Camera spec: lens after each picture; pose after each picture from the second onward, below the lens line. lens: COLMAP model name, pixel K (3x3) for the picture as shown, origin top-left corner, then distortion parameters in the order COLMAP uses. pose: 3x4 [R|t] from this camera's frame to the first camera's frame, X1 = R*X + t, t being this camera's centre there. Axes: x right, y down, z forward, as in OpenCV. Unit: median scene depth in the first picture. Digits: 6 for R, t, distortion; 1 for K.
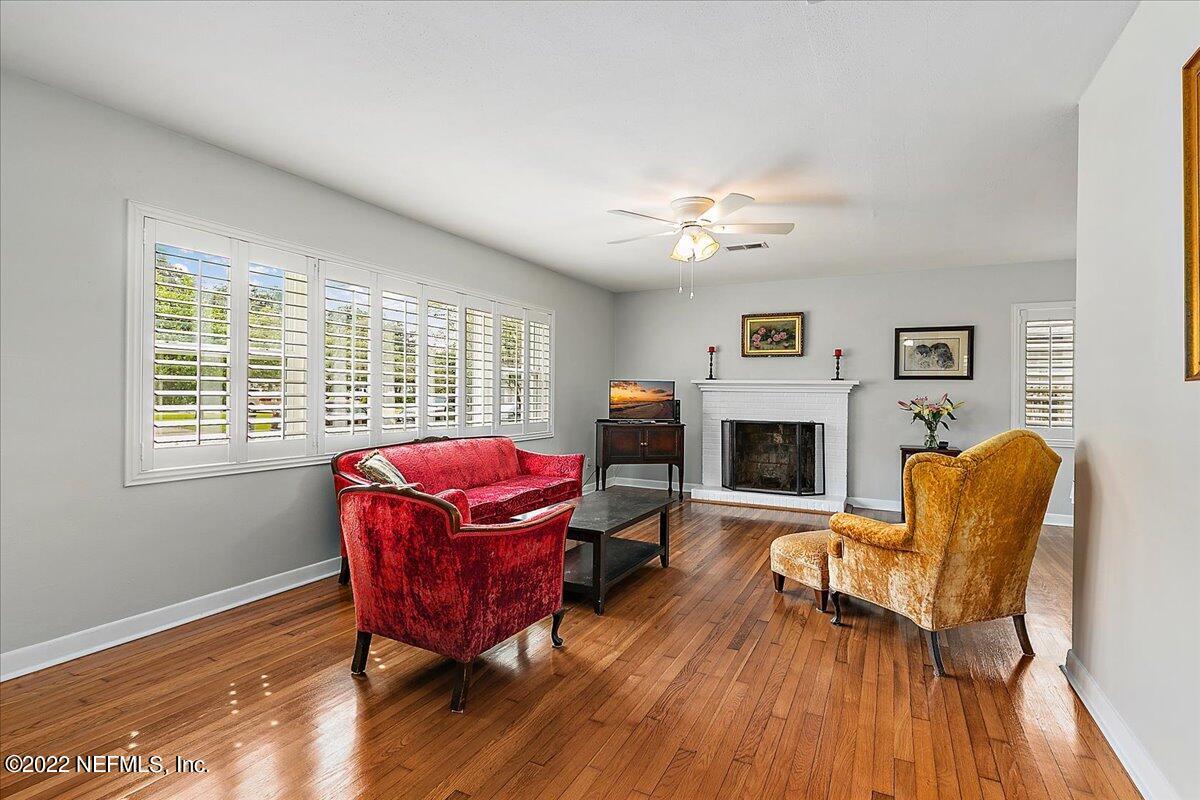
lens RADIAL K [[576.1, 0, 602.9], [0, 576.1, 394.0], [0, 0, 1]] dist [0.001785, 0.000135]
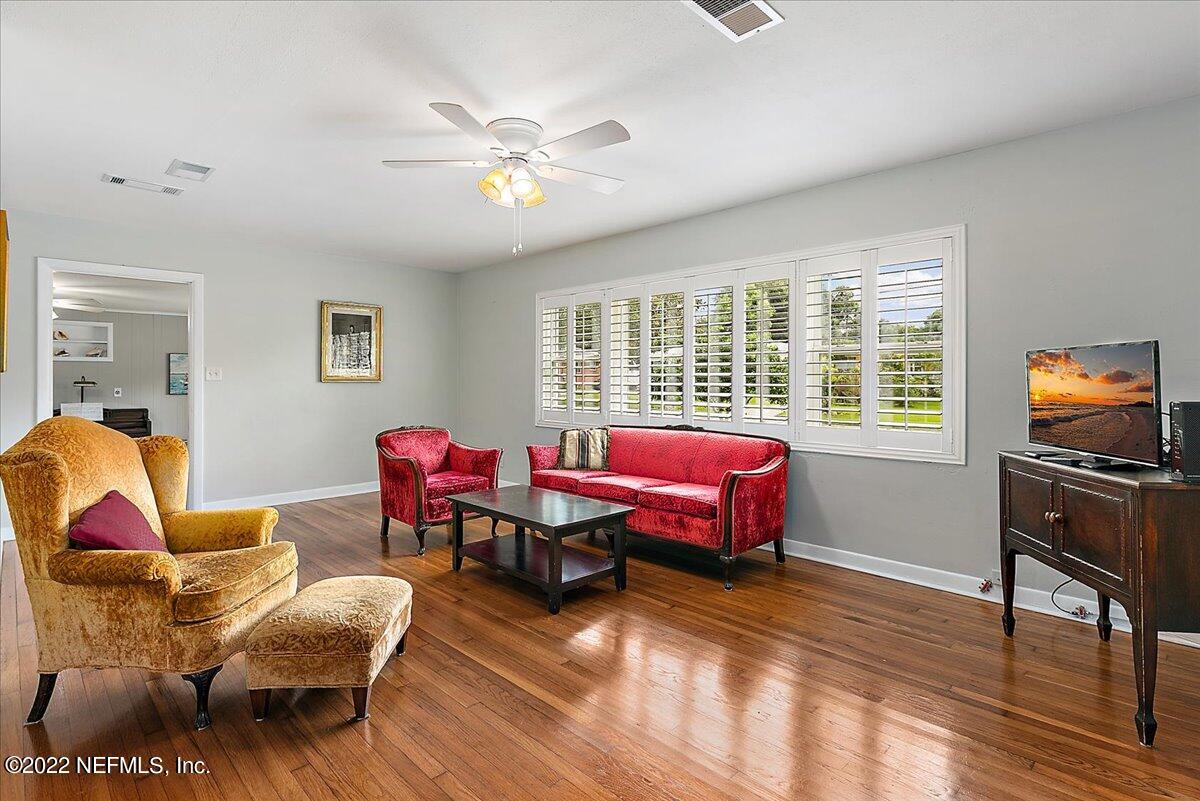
lens RADIAL K [[576.1, 0, 602.9], [0, 576.1, 394.5], [0, 0, 1]] dist [0.001785, 0.000135]
pose [[-0.300266, 0.010113, -0.953802, 0.513735], [-0.010271, 0.999852, 0.013835, 0.004535], [0.953800, 0.013950, -0.300118, 0.824037]]
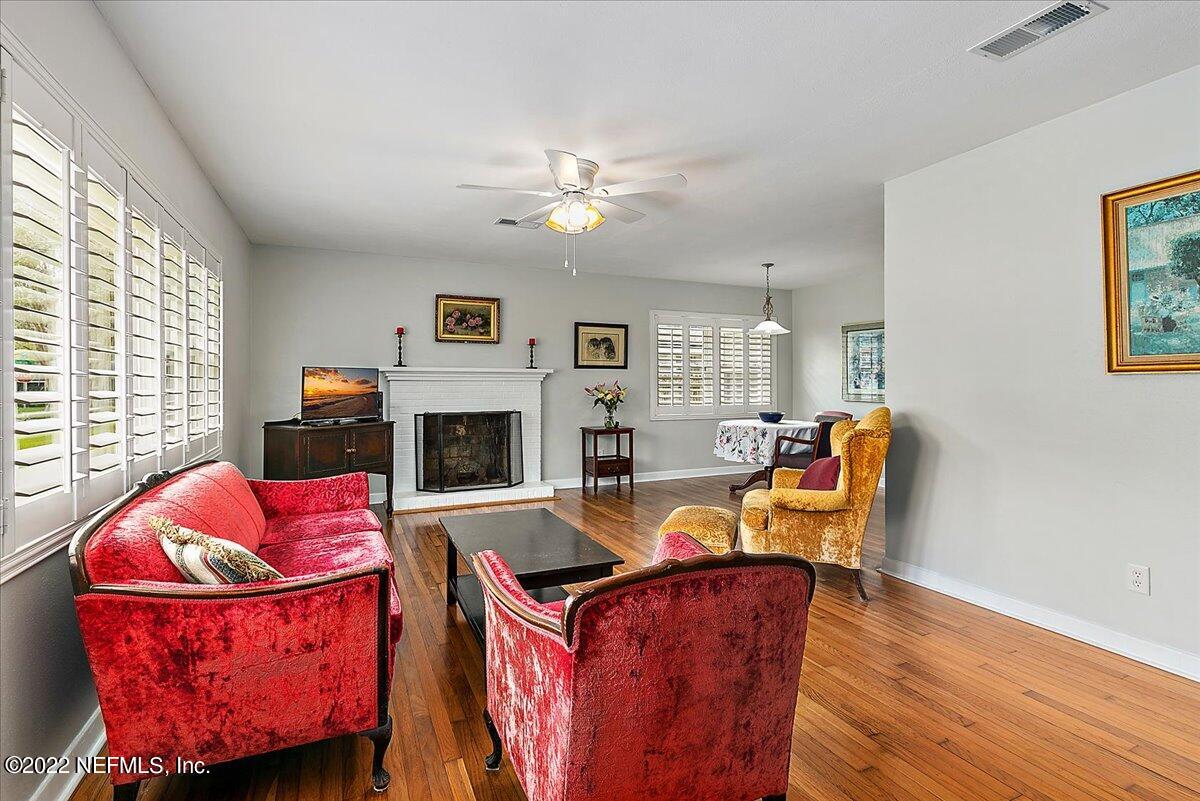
lens RADIAL K [[578.5, 0, 599.1], [0, 578.5, 379.6], [0, 0, 1]] dist [0.002282, 0.000197]
pose [[0.622773, -0.008242, 0.782359, -0.319285], [0.009840, 0.999948, 0.002701, -0.006122], [-0.782340, 0.006016, 0.622822, 0.265787]]
